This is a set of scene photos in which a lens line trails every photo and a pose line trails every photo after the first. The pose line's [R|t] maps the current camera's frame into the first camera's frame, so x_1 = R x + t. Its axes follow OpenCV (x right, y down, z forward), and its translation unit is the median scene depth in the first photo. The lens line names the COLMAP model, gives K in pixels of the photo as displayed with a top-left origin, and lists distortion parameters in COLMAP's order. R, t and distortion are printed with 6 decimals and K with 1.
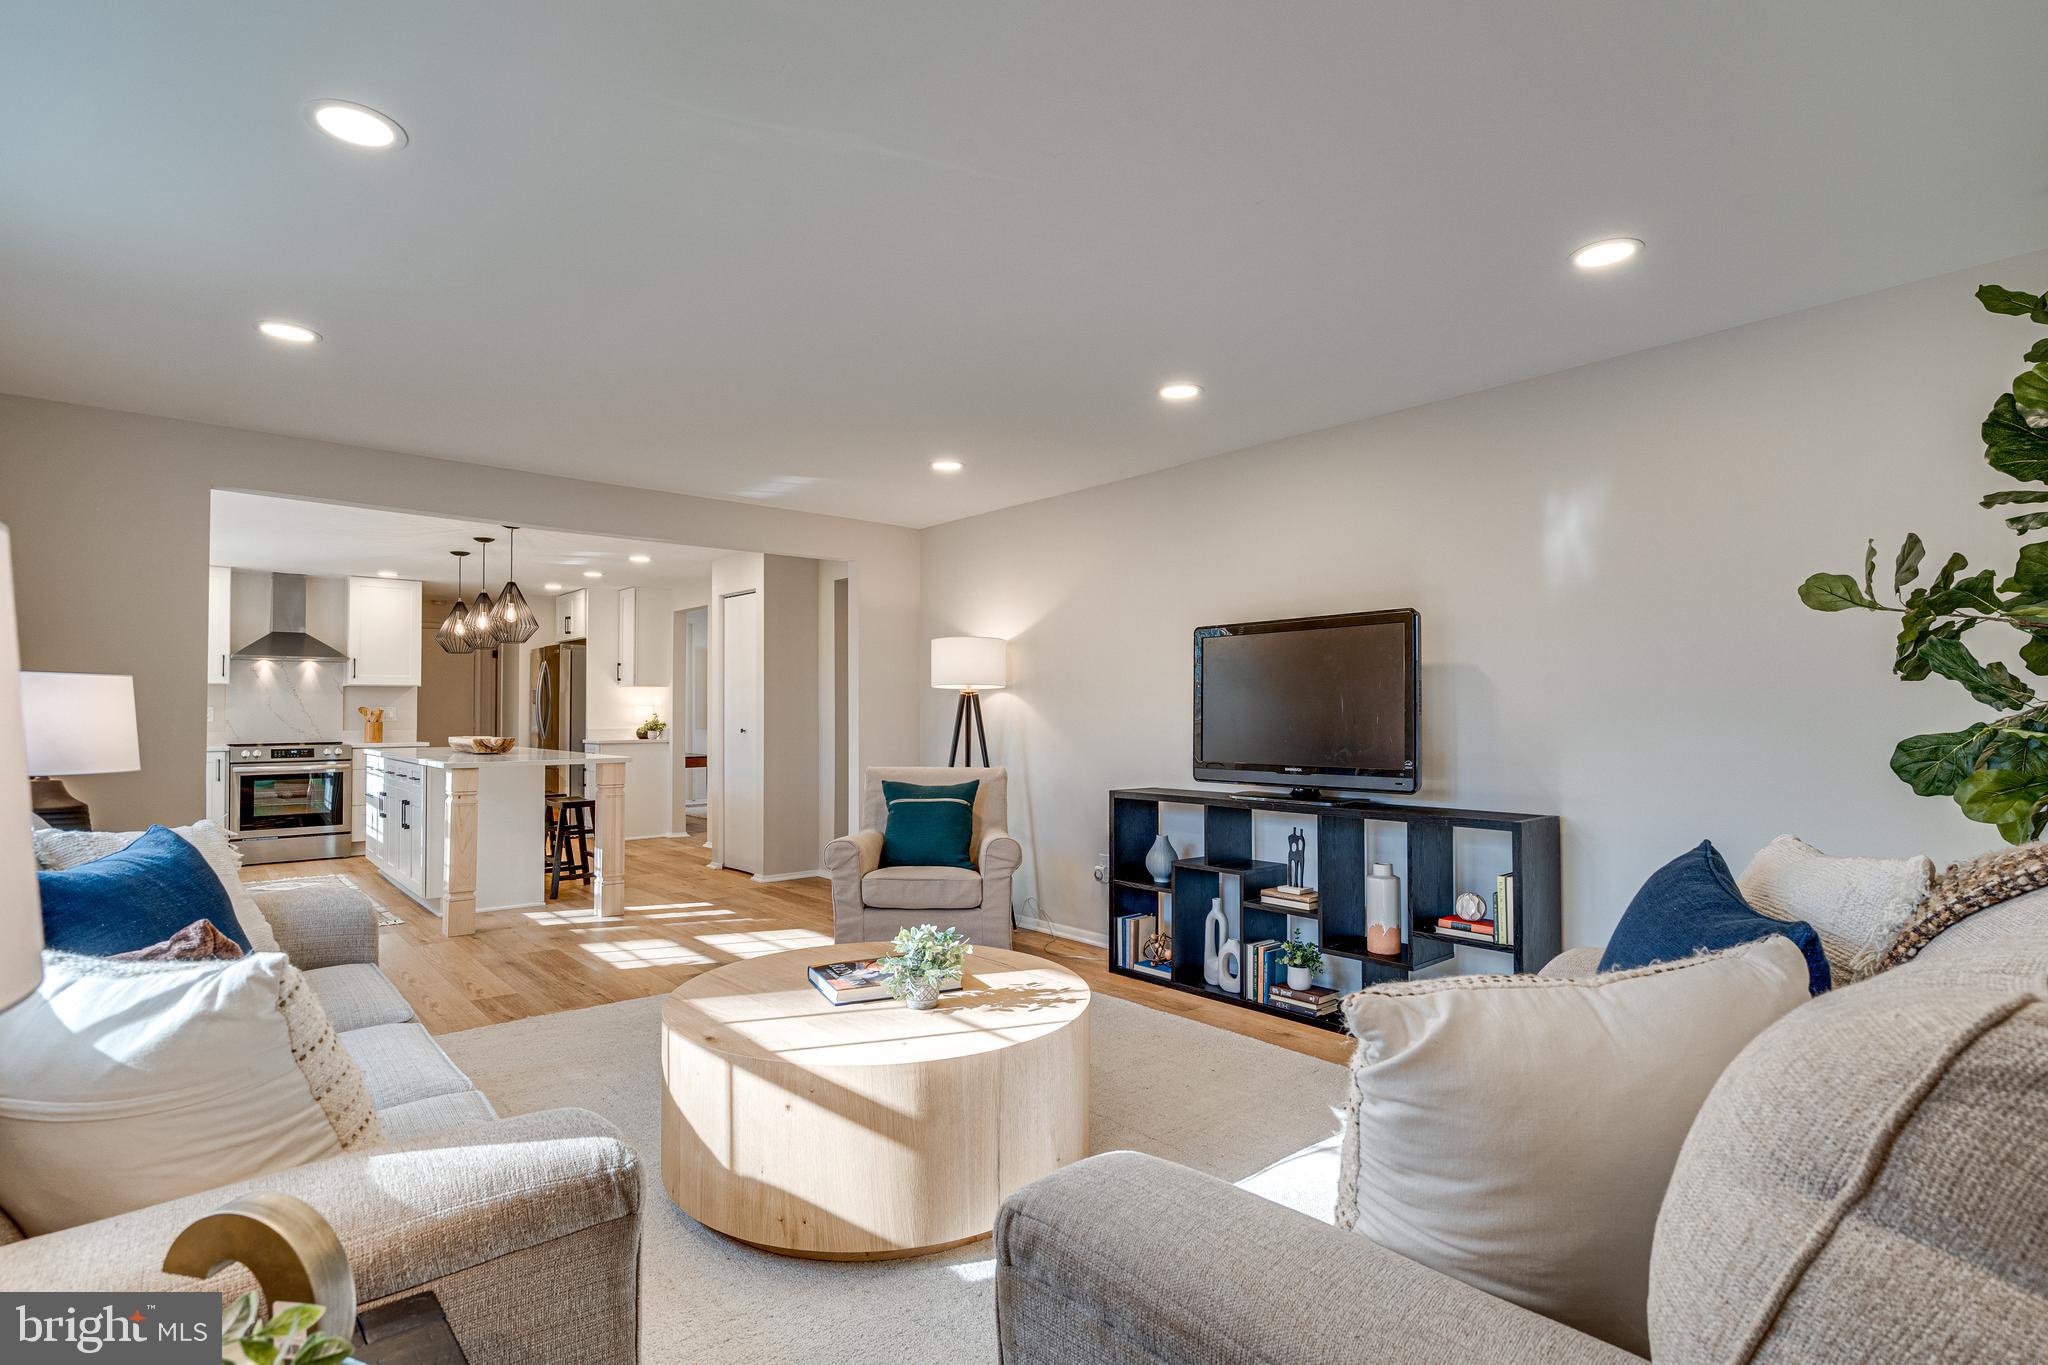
lens RADIAL K [[958.5, 0, 1022.6], [0, 958.5, 680.1], [0, 0, 1]] dist [-0.004187, 0.001180]
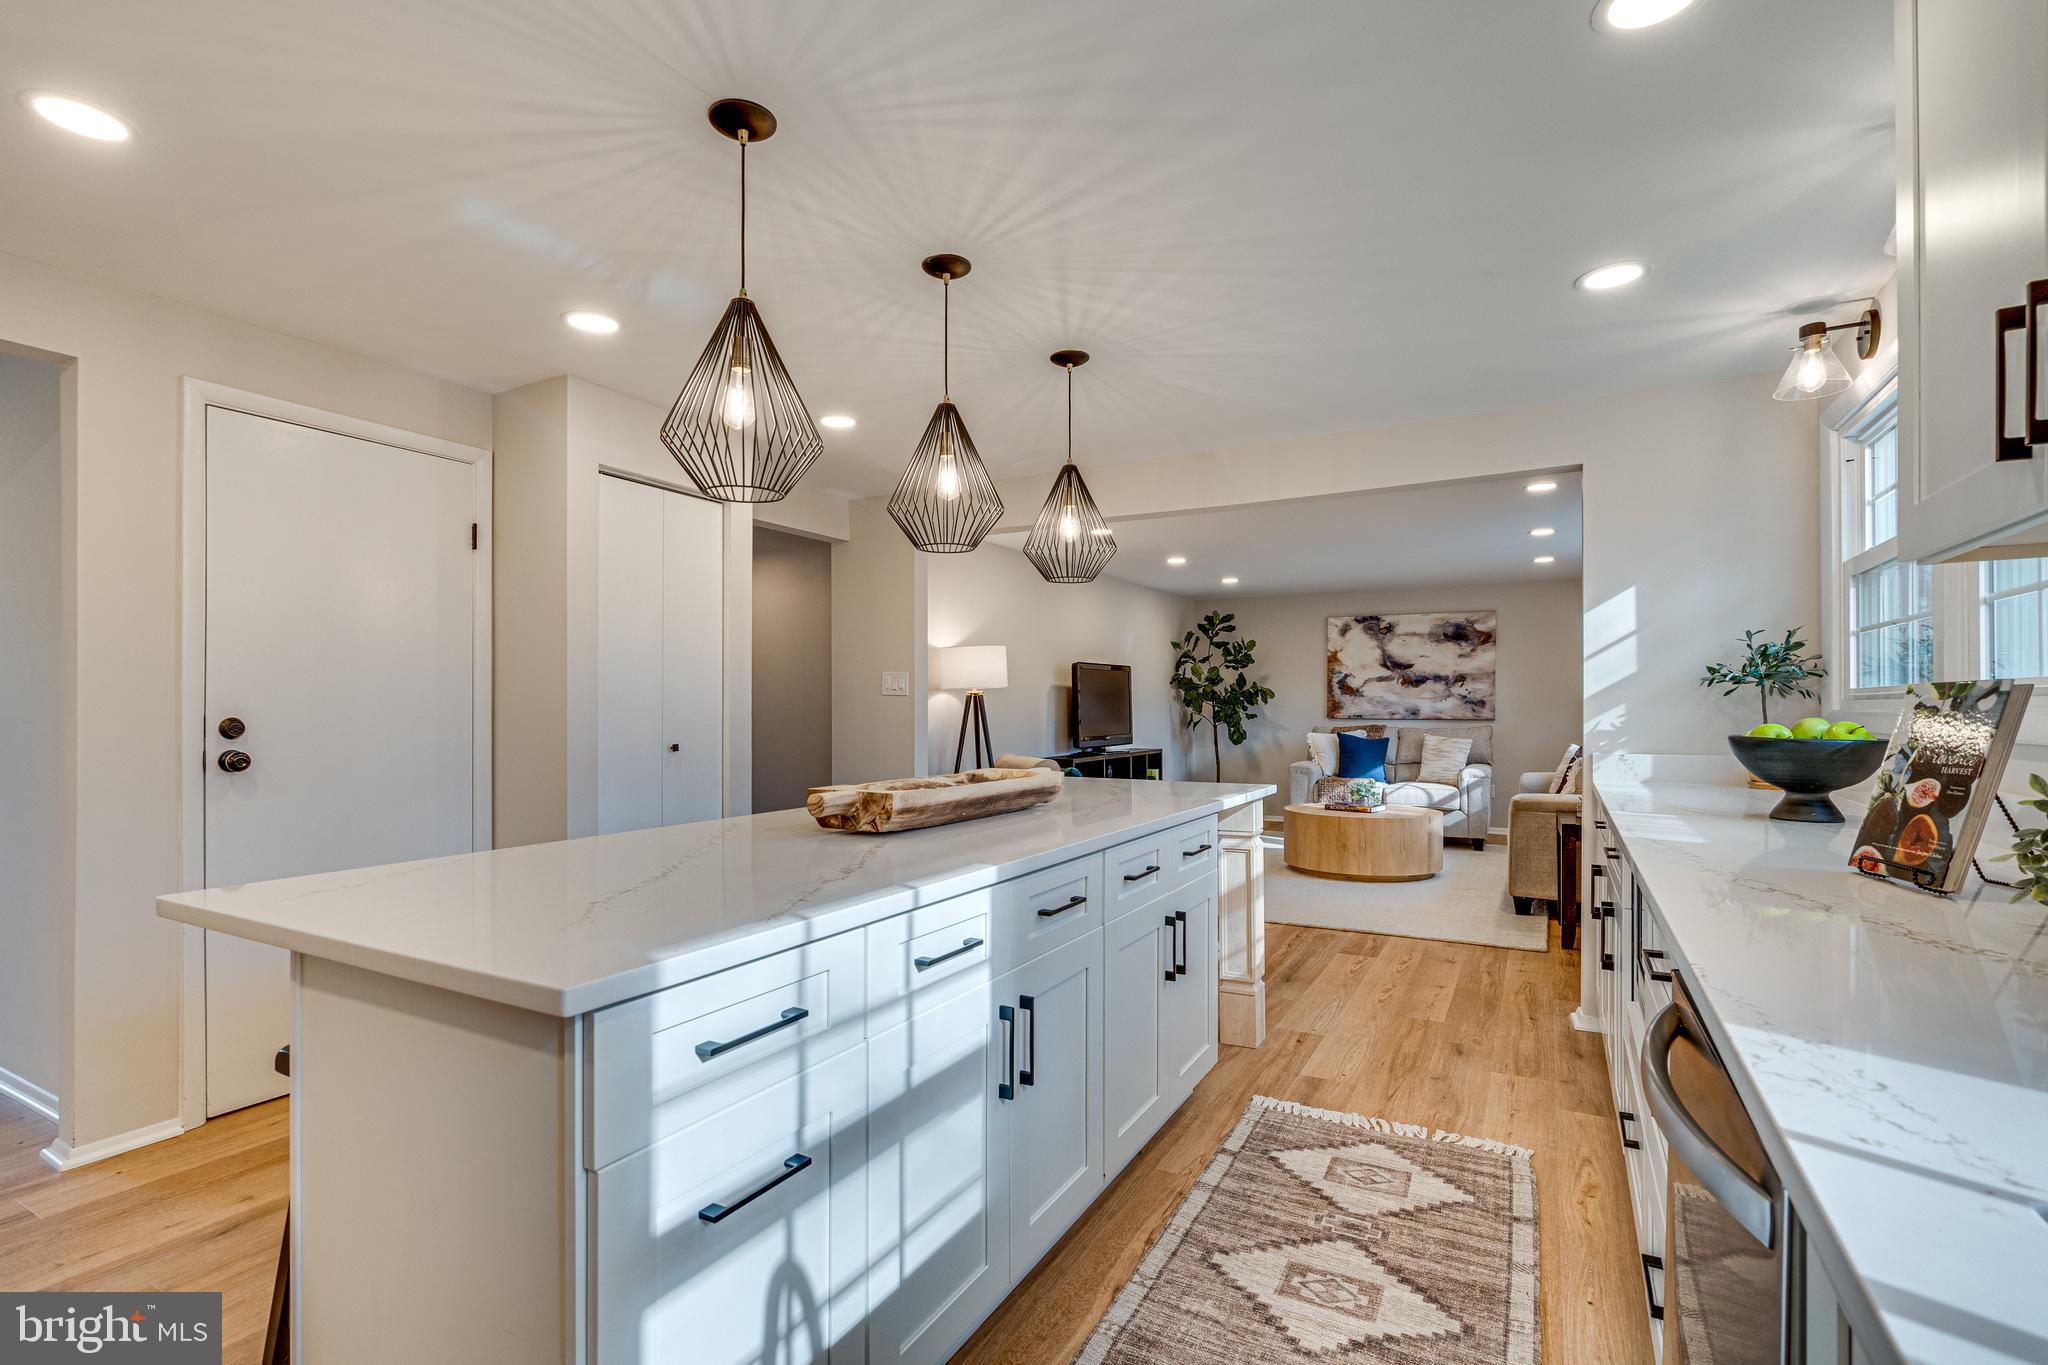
lens RADIAL K [[946.8, 0, 1015.3], [0, 946.8, 704.6], [0, 0, 1]] dist [-0.013870, 0.007236]
pose [[-0.325508, 0.002358, 0.945536, -0.790422], [-0.032445, 0.999380, -0.013662, 0.029510], [-0.944983, -0.035125, -0.325229, 0.934614]]
